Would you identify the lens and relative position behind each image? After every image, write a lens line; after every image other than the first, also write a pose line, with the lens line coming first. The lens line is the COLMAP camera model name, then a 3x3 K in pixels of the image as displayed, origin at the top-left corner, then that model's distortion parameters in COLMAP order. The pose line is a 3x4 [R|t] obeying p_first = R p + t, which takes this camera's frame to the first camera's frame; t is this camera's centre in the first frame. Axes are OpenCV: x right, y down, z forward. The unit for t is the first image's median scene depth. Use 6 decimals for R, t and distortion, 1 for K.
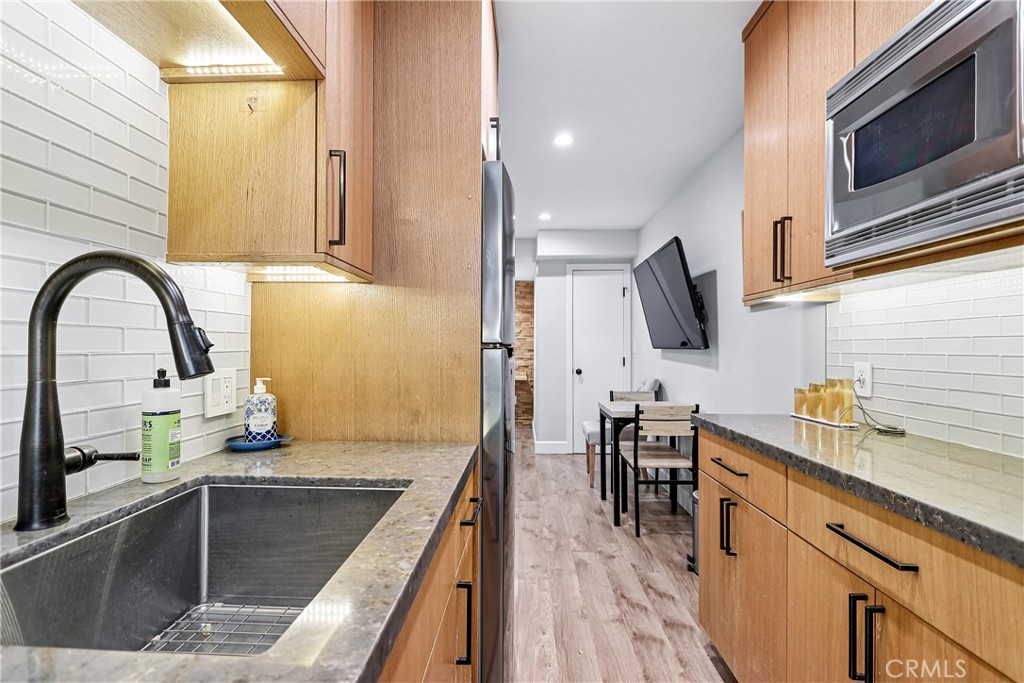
lens RADIAL K [[470.6, 0, 502.5], [0, 470.6, 346.1], [0, 0, 1]] dist [0.005060, -0.001986]
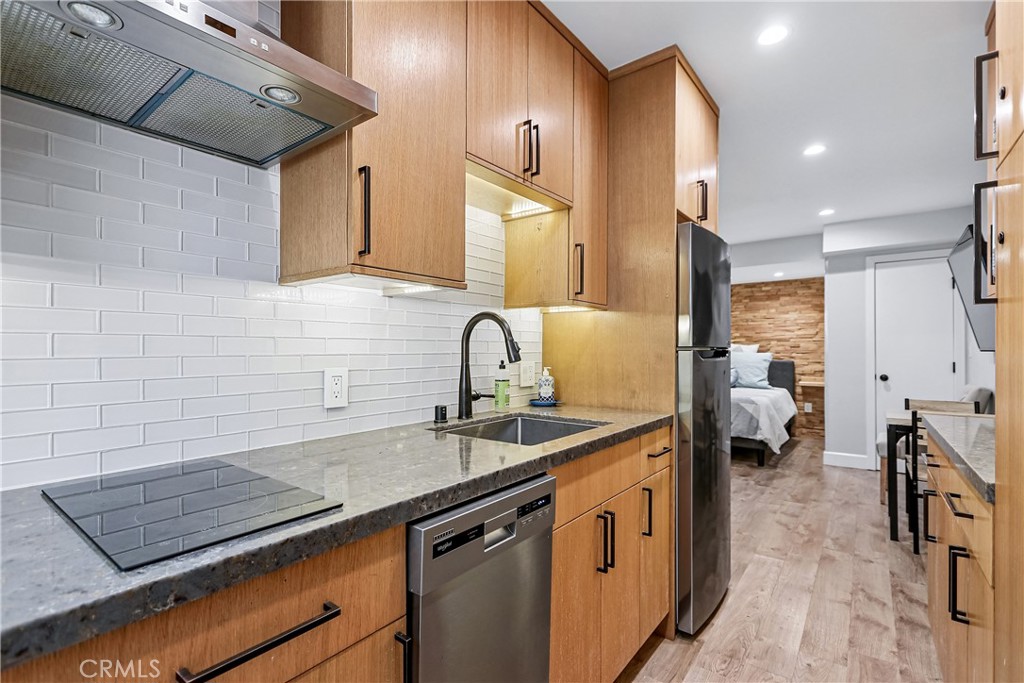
lens RADIAL K [[470.6, 0, 504.5], [0, 470.6, 344.9], [0, 0, 1]] dist [0.005060, -0.001986]
pose [[0.820437, -0.007299, -0.571691, 0.399599], [0.002381, 0.999953, -0.009350, -0.000596], [0.571733, 0.006310, 0.820416, -0.588798]]
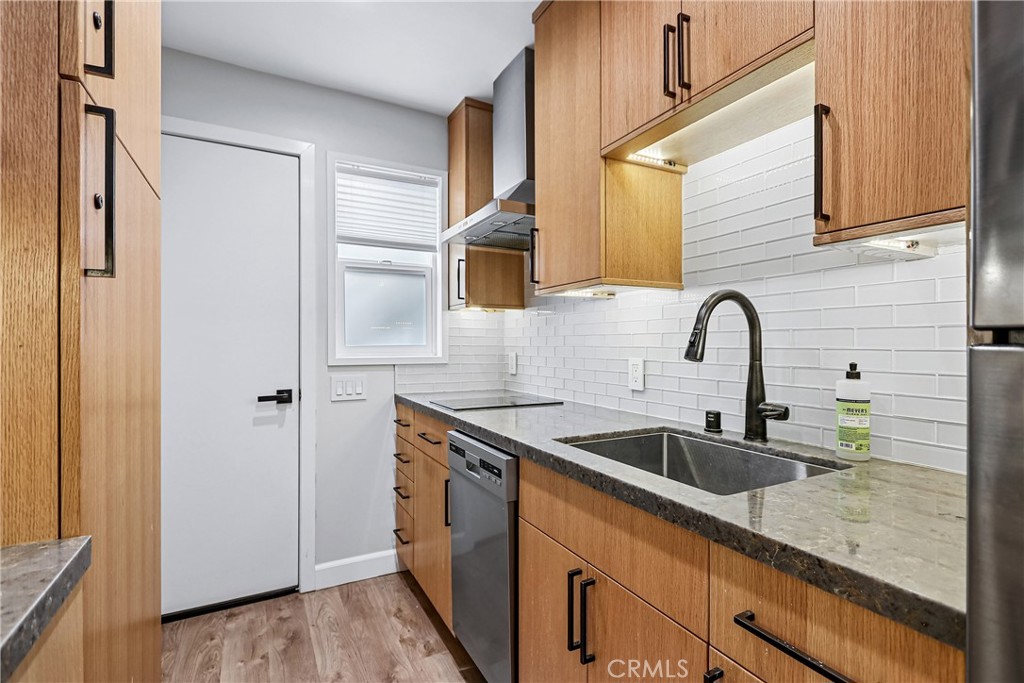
lens RADIAL K [[470.6, 0, 502.3], [0, 470.6, 343.1], [0, 0, 1]] dist [0.005060, -0.001986]
pose [[-0.862537, -0.004649, -0.505973, 0.477347], [-0.001881, 0.999980, -0.005982, 0.006881], [0.505991, -0.004208, -0.862529, 1.236738]]
